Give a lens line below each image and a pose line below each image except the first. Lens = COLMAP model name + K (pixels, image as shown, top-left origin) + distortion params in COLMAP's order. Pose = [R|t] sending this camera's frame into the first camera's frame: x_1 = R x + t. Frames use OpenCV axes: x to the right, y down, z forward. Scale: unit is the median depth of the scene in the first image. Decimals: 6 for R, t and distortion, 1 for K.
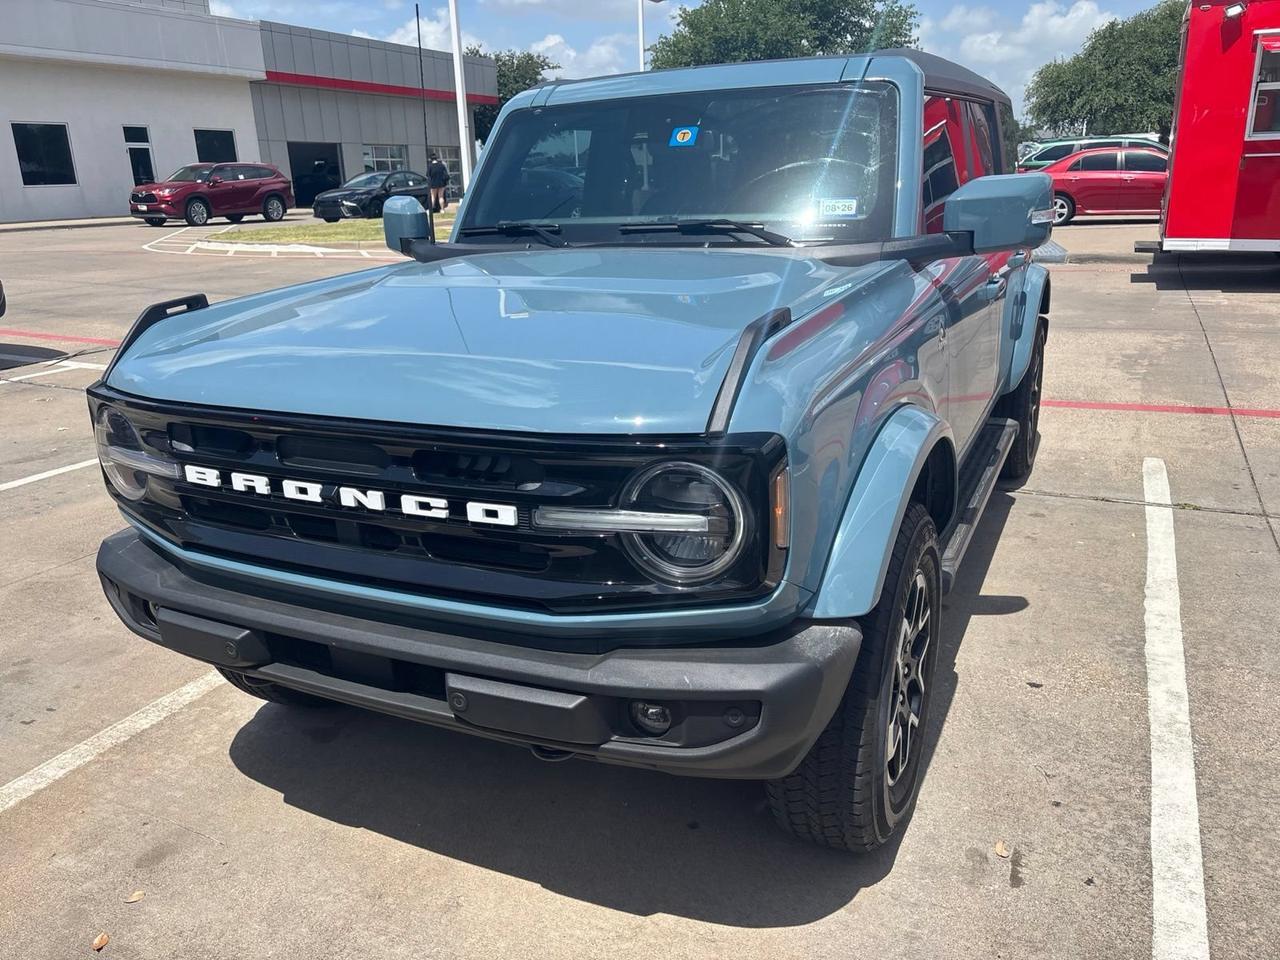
lens RADIAL K [[977.5, 0, 635.7], [0, 977.5, 484.9], [0, 0, 1]] dist [0.040904, -0.038286]
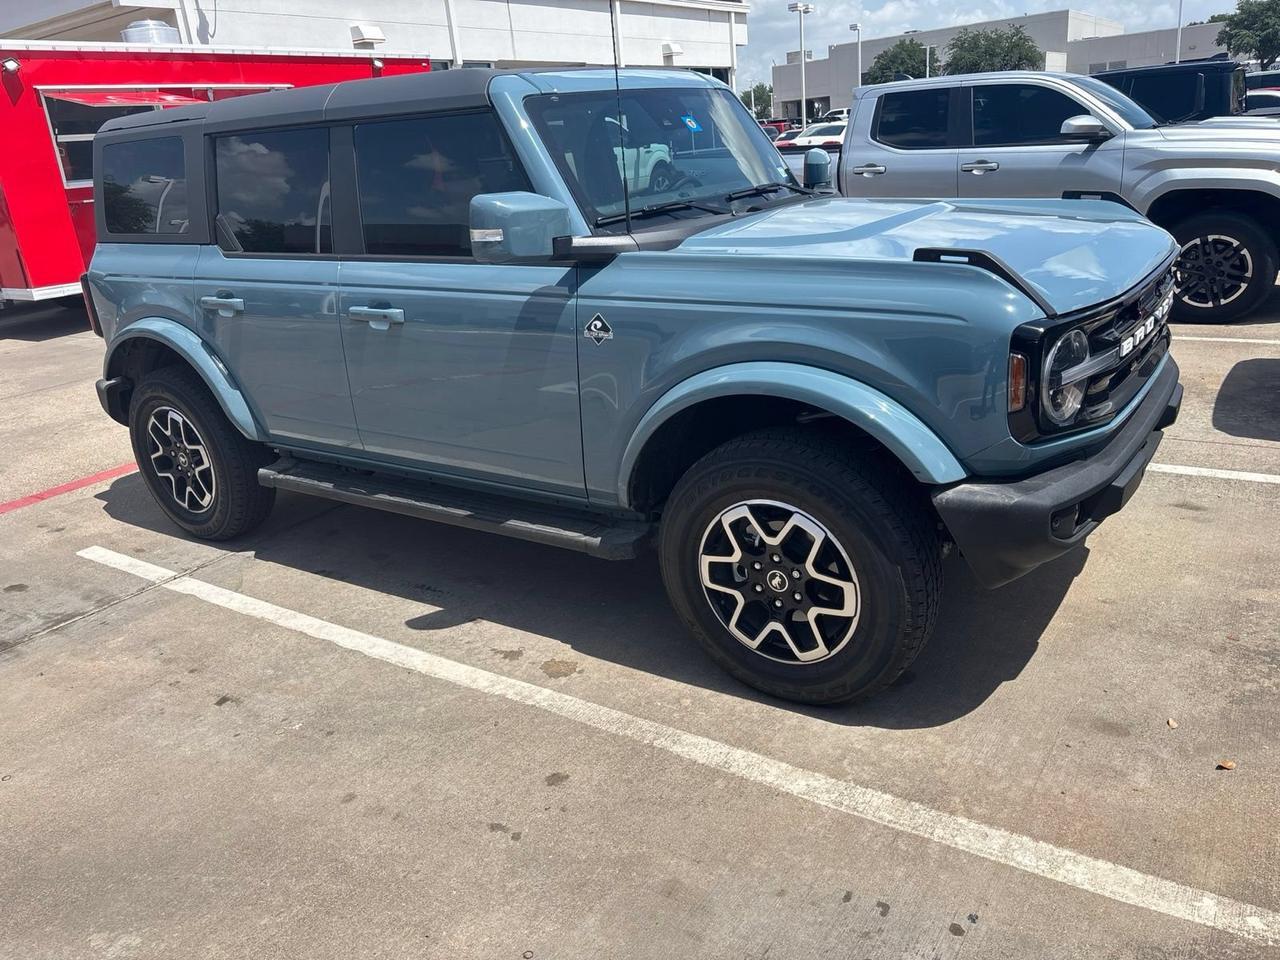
lens RADIAL K [[977.5, 0, 635.7], [0, 977.5, 484.9], [0, 0, 1]] dist [0.040904, -0.038286]
pose [[0.158514, -0.309234, 0.937682, -0.978932], [0.374722, 0.897478, 0.232629, -0.214503], [-0.913486, 0.314495, 0.258139, 0.709553]]
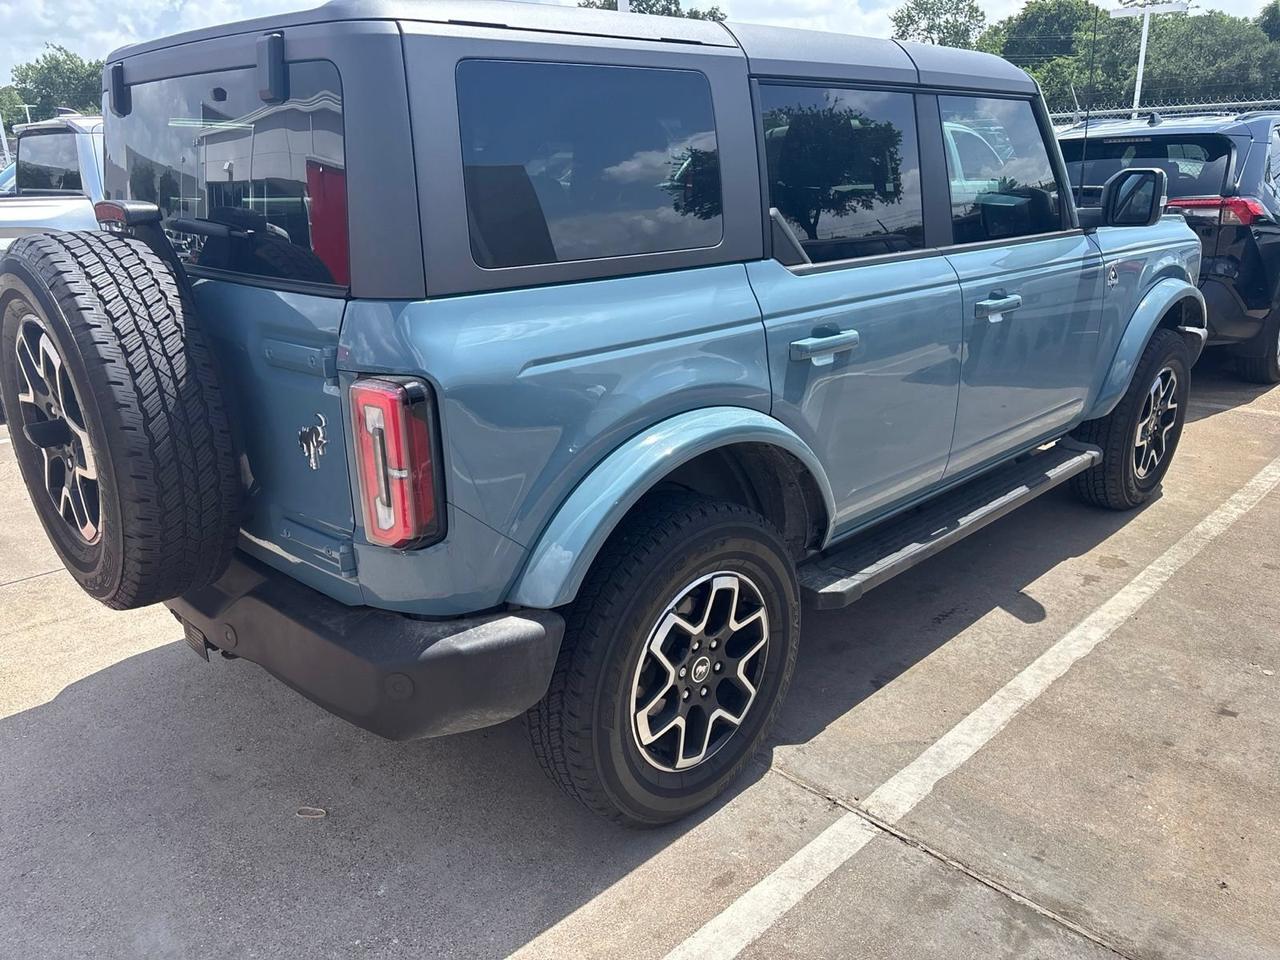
lens RADIAL K [[958.3, 0, 644.3], [0, 958.3, 509.7], [0, 0, 1]] dist [0.018994, 0.000490]
pose [[-0.942122, -0.062361, 0.329419, -0.097771], [0.154214, 0.791836, 0.590943, -0.626408], [-0.297697, 0.607542, -0.736389, 1.917973]]
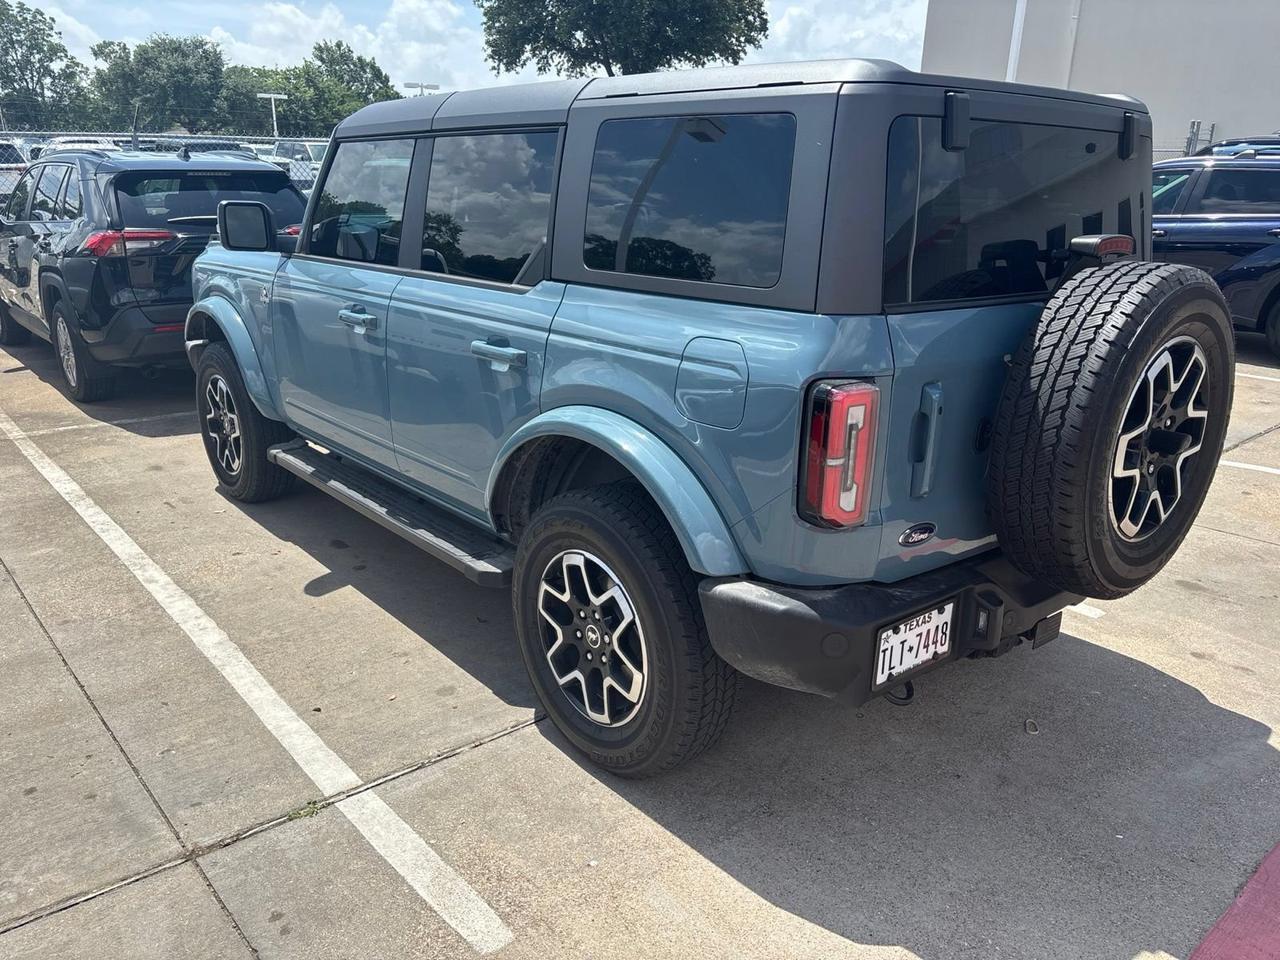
lens RADIAL K [[953.4, 0, 646.7], [0, 953.4, 523.4], [0, 0, 1]] dist [0.035726, -0.052959]
pose [[-0.398997, 0.329726, -0.855618, 1.079942], [-0.294697, 0.837496, 0.460167, -0.526593], [0.868306, 0.435754, -0.236989, 1.463289]]
